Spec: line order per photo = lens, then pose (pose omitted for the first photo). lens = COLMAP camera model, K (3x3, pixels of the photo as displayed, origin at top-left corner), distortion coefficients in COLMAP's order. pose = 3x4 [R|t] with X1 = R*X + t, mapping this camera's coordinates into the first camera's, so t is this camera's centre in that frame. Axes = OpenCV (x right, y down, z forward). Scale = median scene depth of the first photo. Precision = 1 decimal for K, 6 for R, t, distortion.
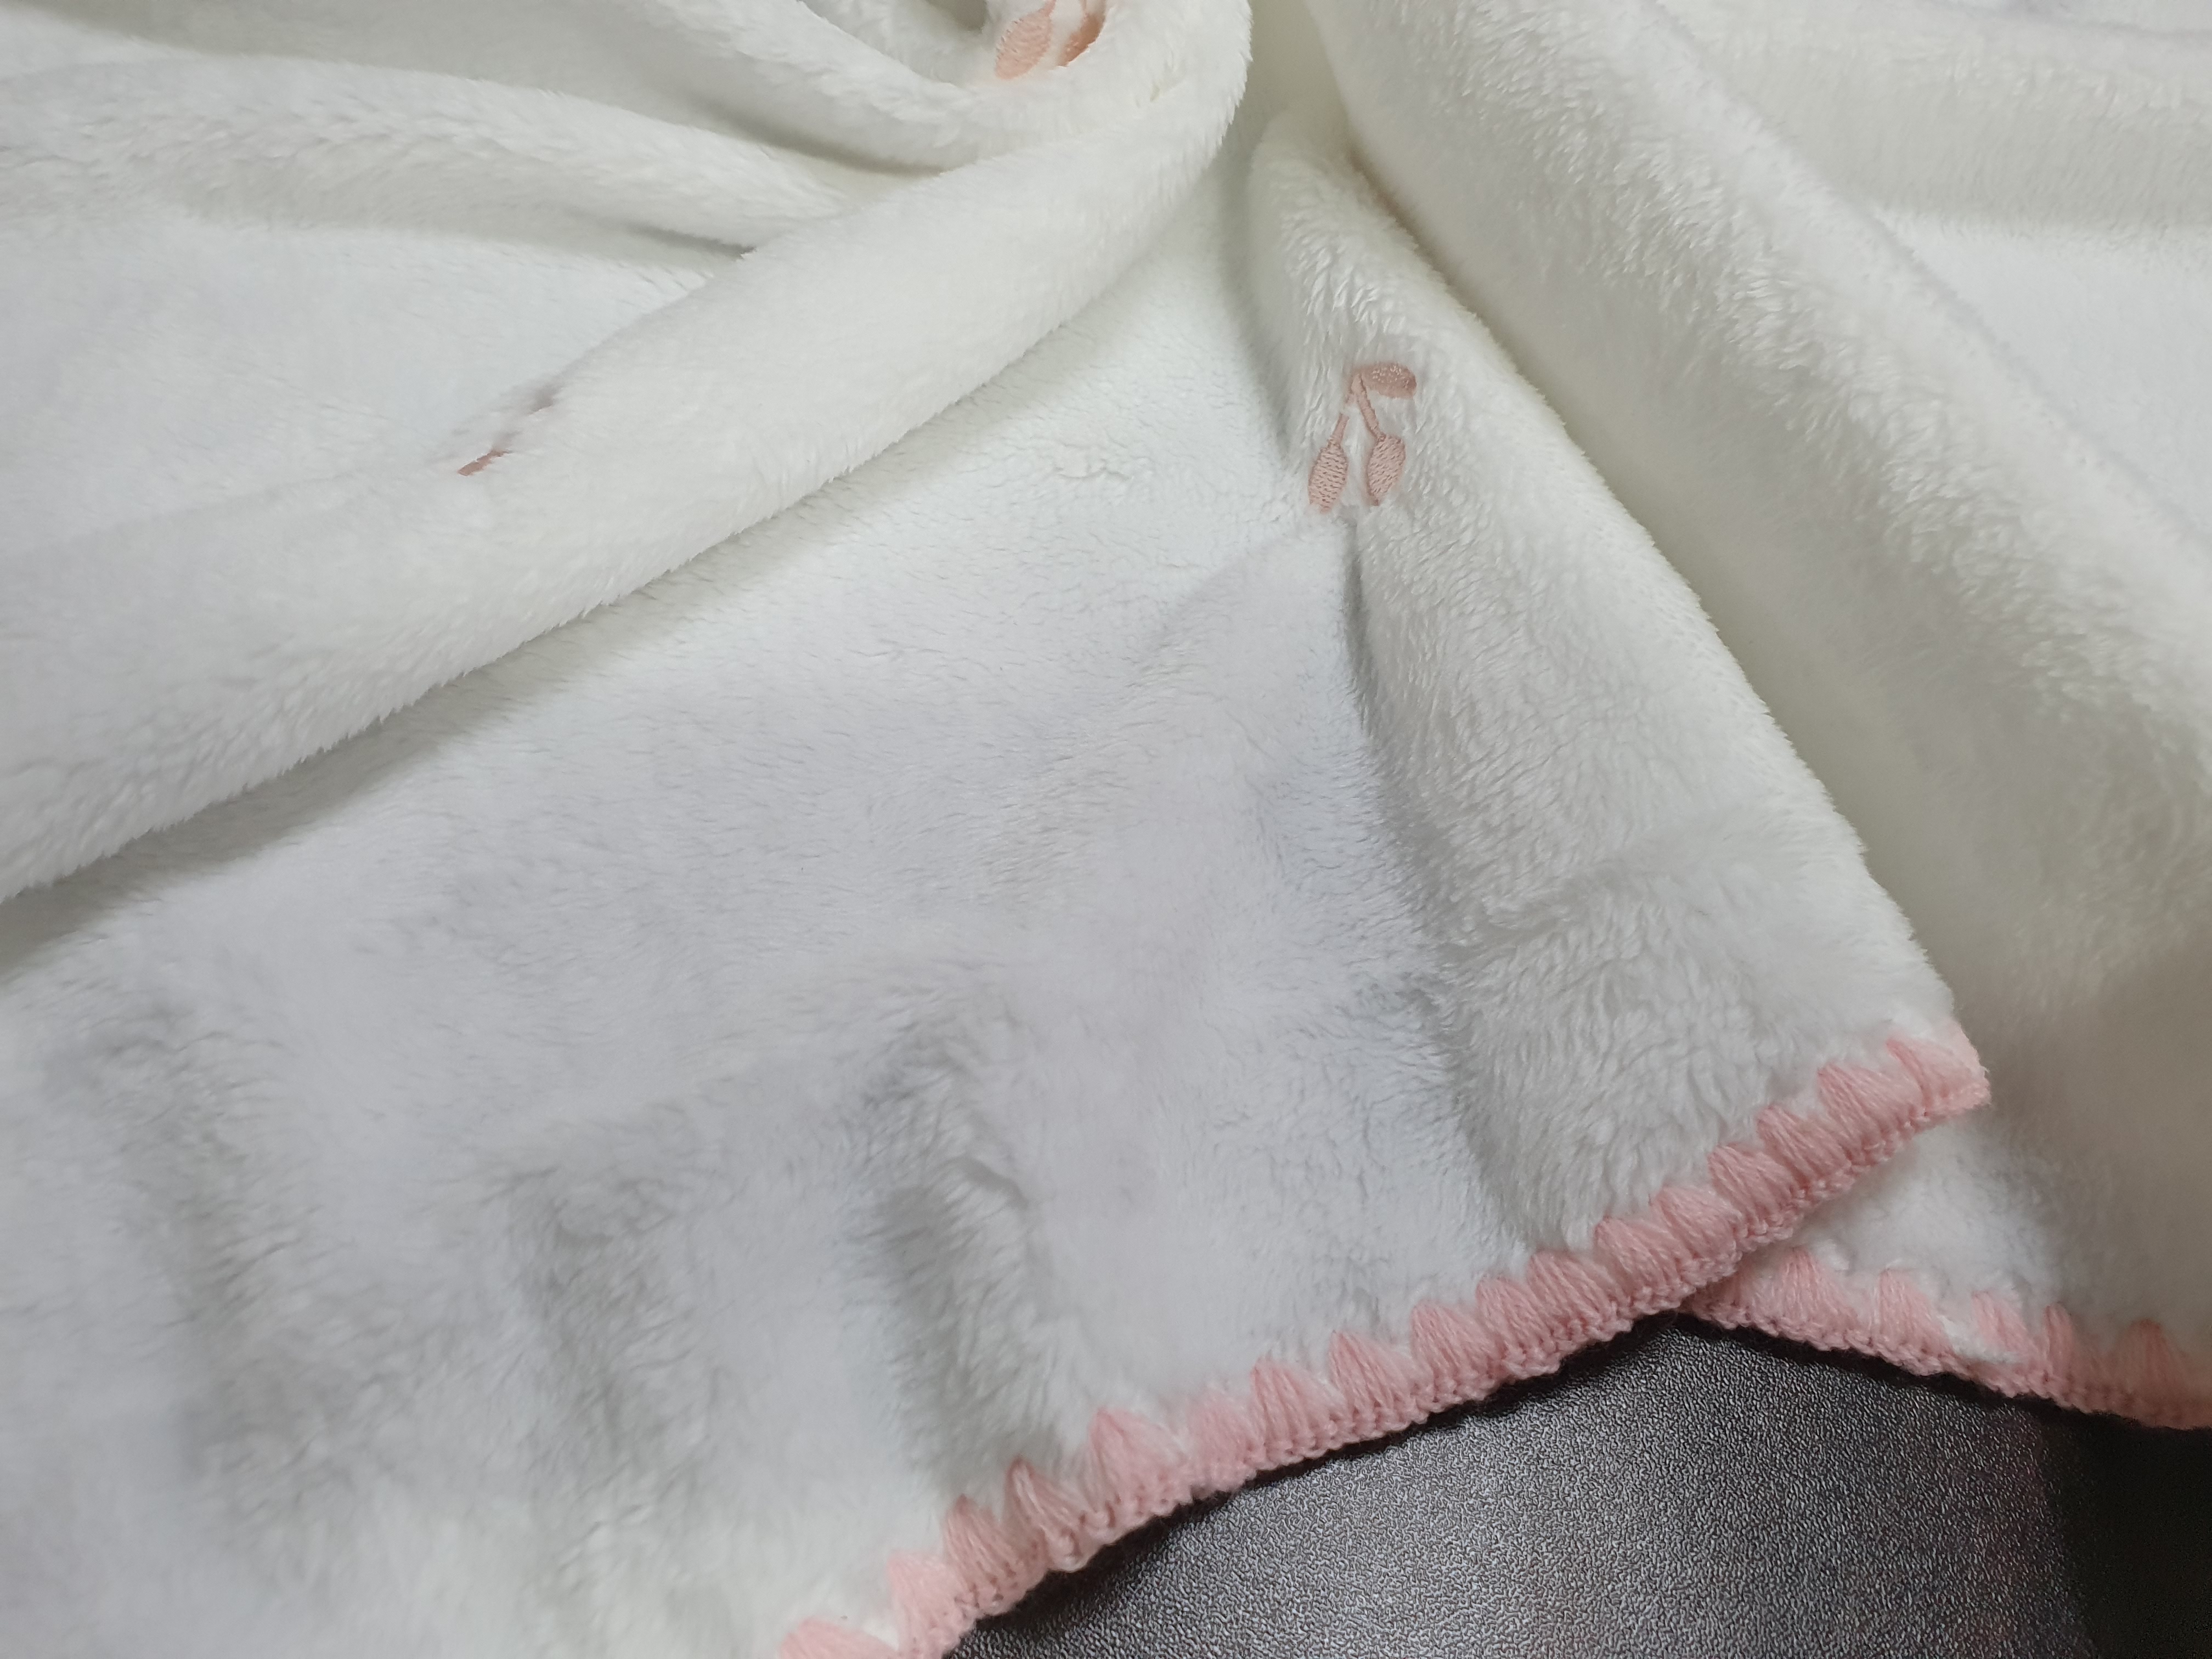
lens RADIAL K [[1739.9, 0, 1081.5], [0, 1739.9, 829.6], [0, 0, 1]] dist [-0.021042, -0.000987]
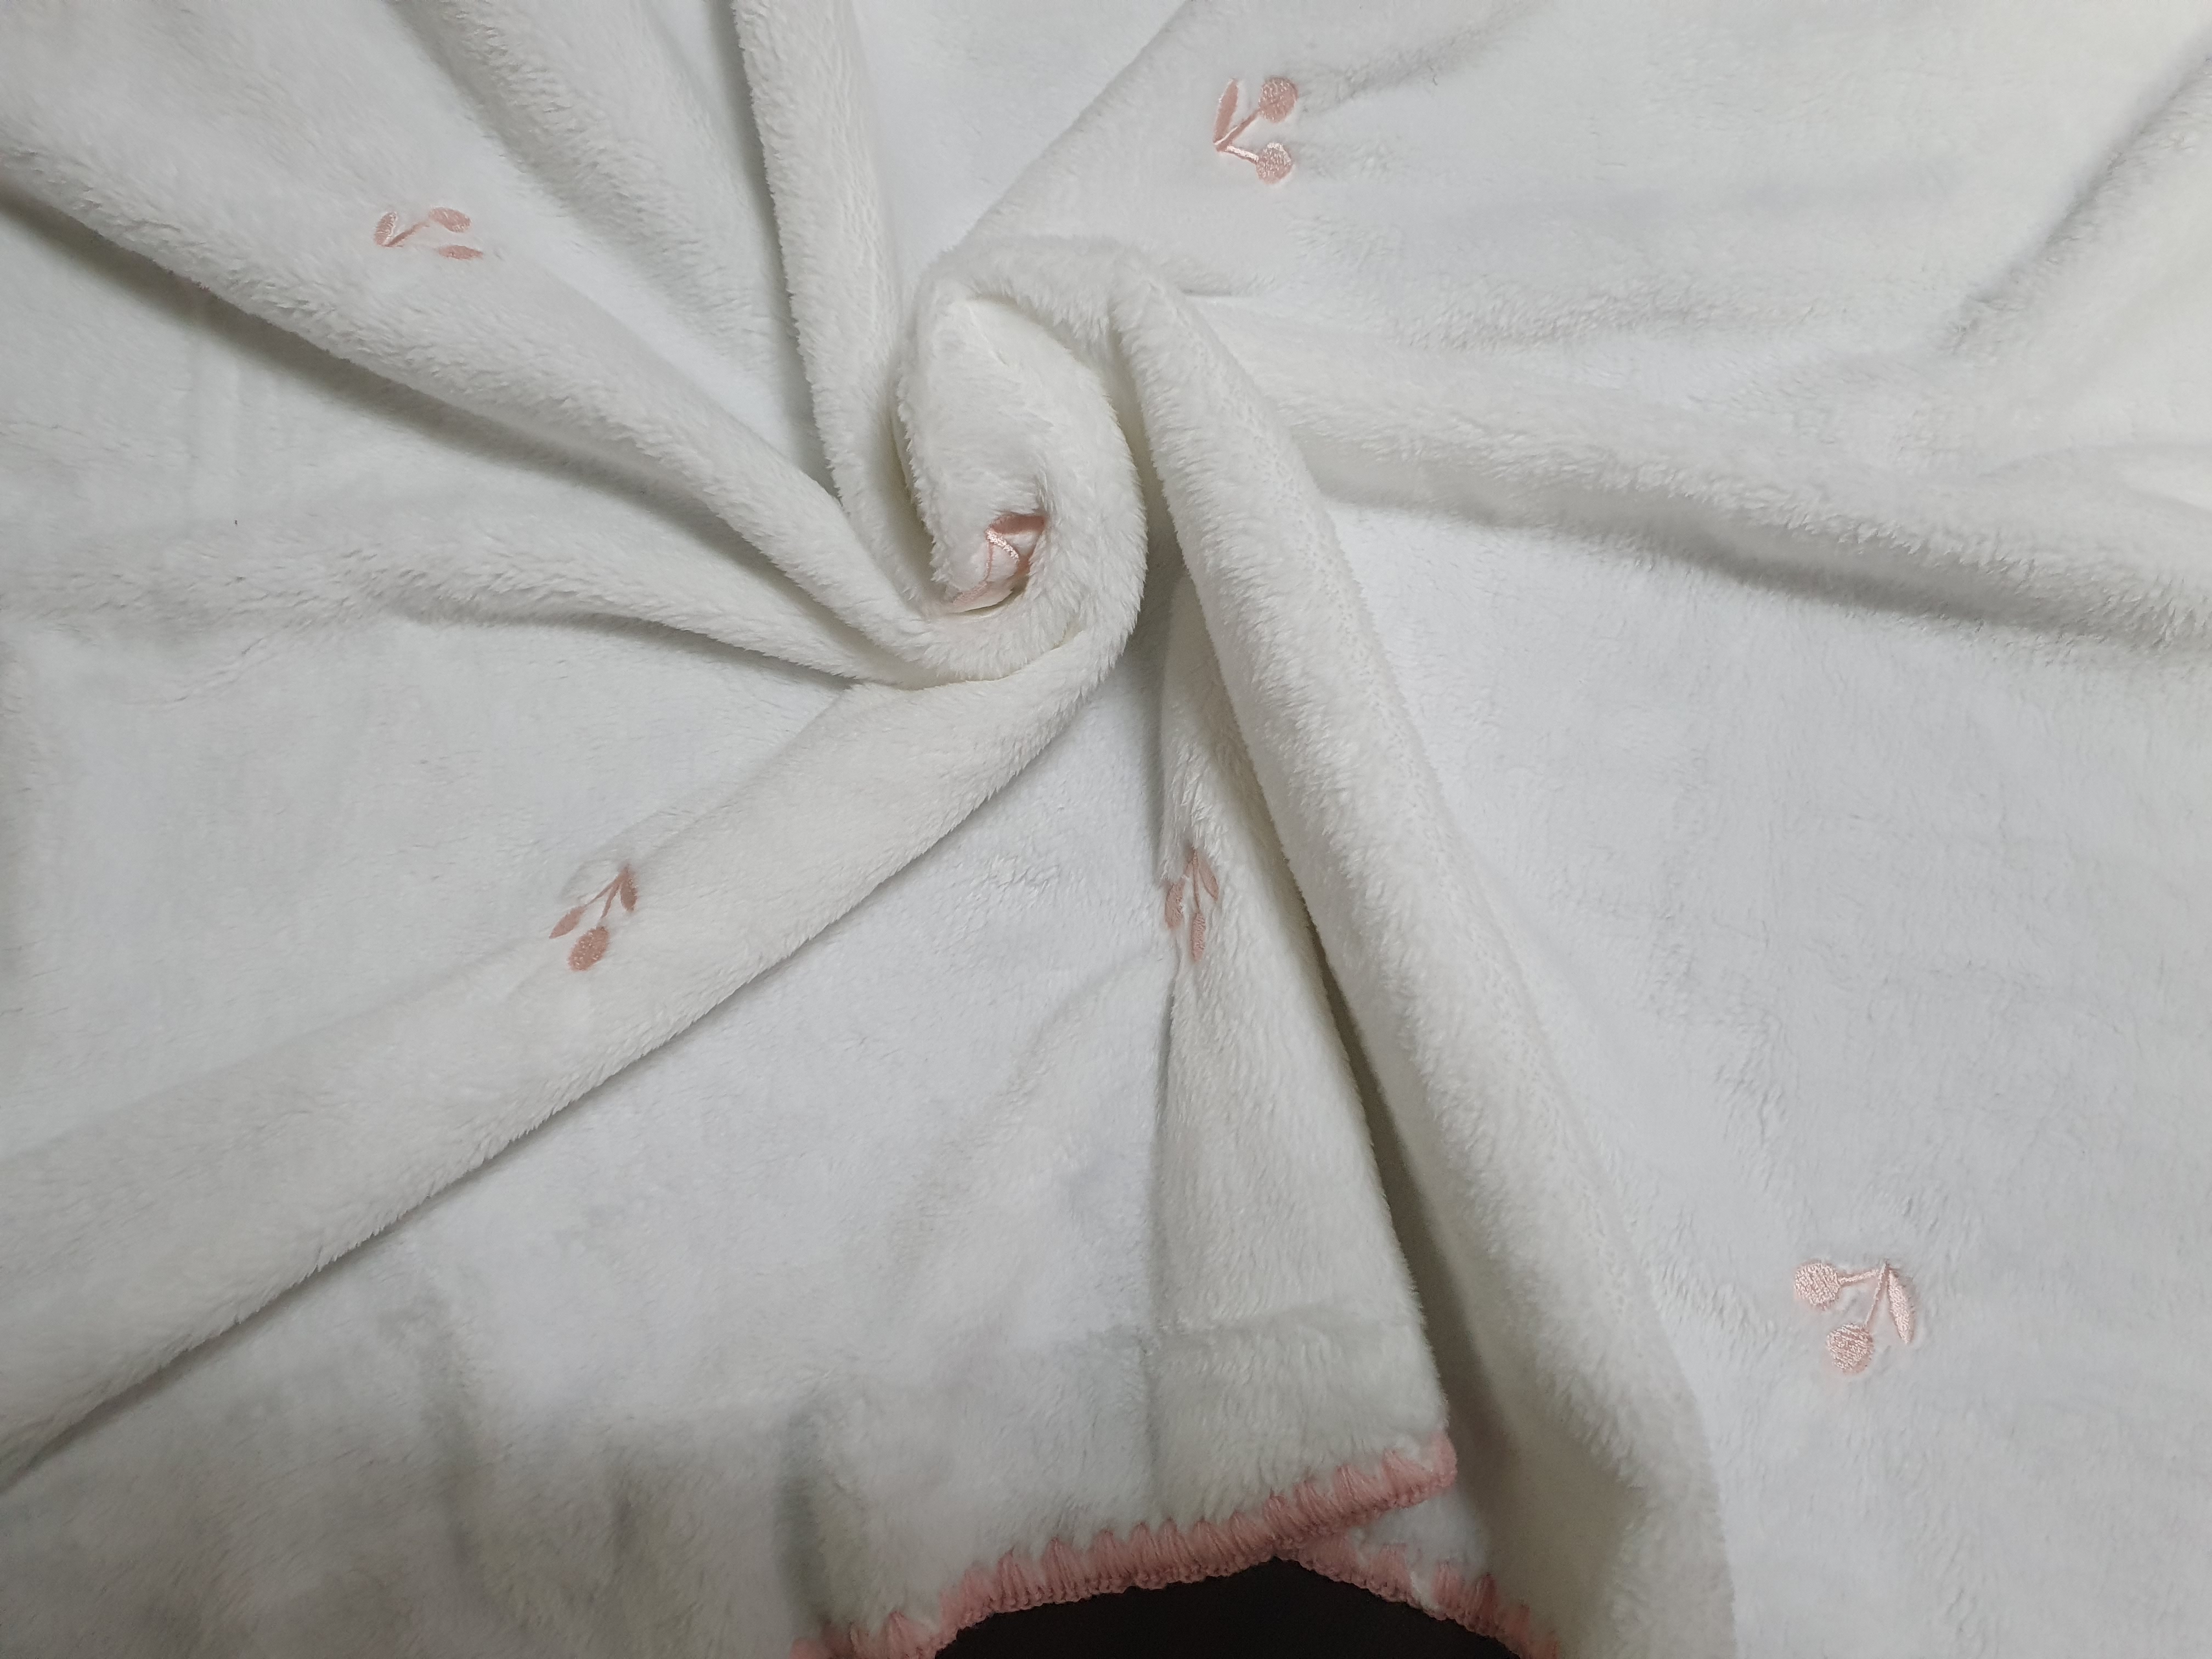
lens RADIAL K [[1666.1, 0, 1106.0], [0, 1666.1, 829.5], [0, 0, 1]] dist [0.000448, -0.175020]
pose [[0.982463, 0.098872, -0.158083, 0.369136], [-0.032412, 0.925483, 0.377399, -0.965548], [0.183618, -0.365657, 0.912458, -0.268763]]
